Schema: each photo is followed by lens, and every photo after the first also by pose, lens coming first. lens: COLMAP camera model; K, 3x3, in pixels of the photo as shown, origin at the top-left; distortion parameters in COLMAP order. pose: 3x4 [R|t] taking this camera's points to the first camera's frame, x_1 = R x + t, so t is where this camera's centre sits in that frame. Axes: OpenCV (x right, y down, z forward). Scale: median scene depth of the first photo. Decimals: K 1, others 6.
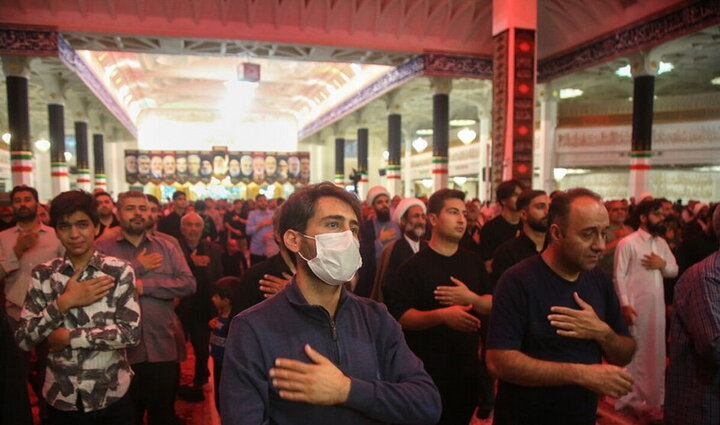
lens RADIAL K [[532.4, 0, 335.5], [0, 532.4, 263.3], [0, 0, 1]] dist [-0.117454, 0.075873]
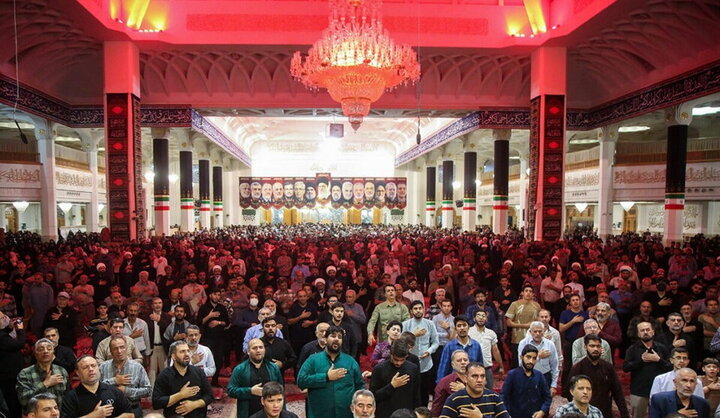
lens RADIAL K [[593.1, 0, 345.3], [0, 593.1, 261.9], [0, 0, 1]] dist [-0.105572, 0.098942]
pose [[0.978766, 0.018204, -0.204170, 0.099003], [-0.023348, 0.999467, -0.022811, -0.014230], [0.203646, 0.027094, 0.978670, -0.234920]]
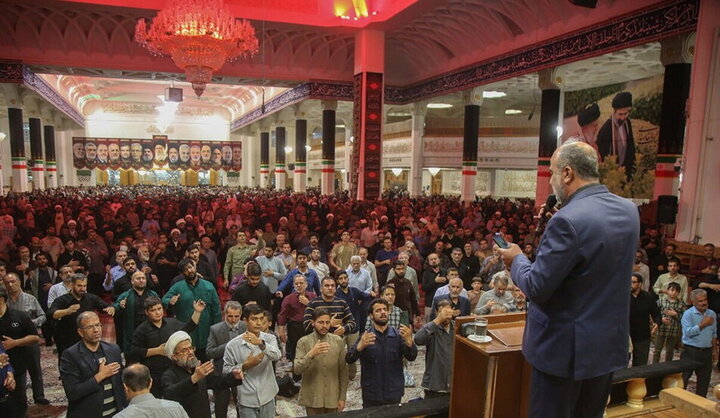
lens RADIAL K [[560.1, 0, 355.7], [0, 560.1, 268.7], [0, 0, 1]] dist [-0.123256, 0.080333]
pose [[0.994803, 0.004219, 0.101730, 0.096535], [-0.009724, 0.998511, 0.053678, -0.007121], [-0.101352, -0.054388, 0.993363, -0.274094]]
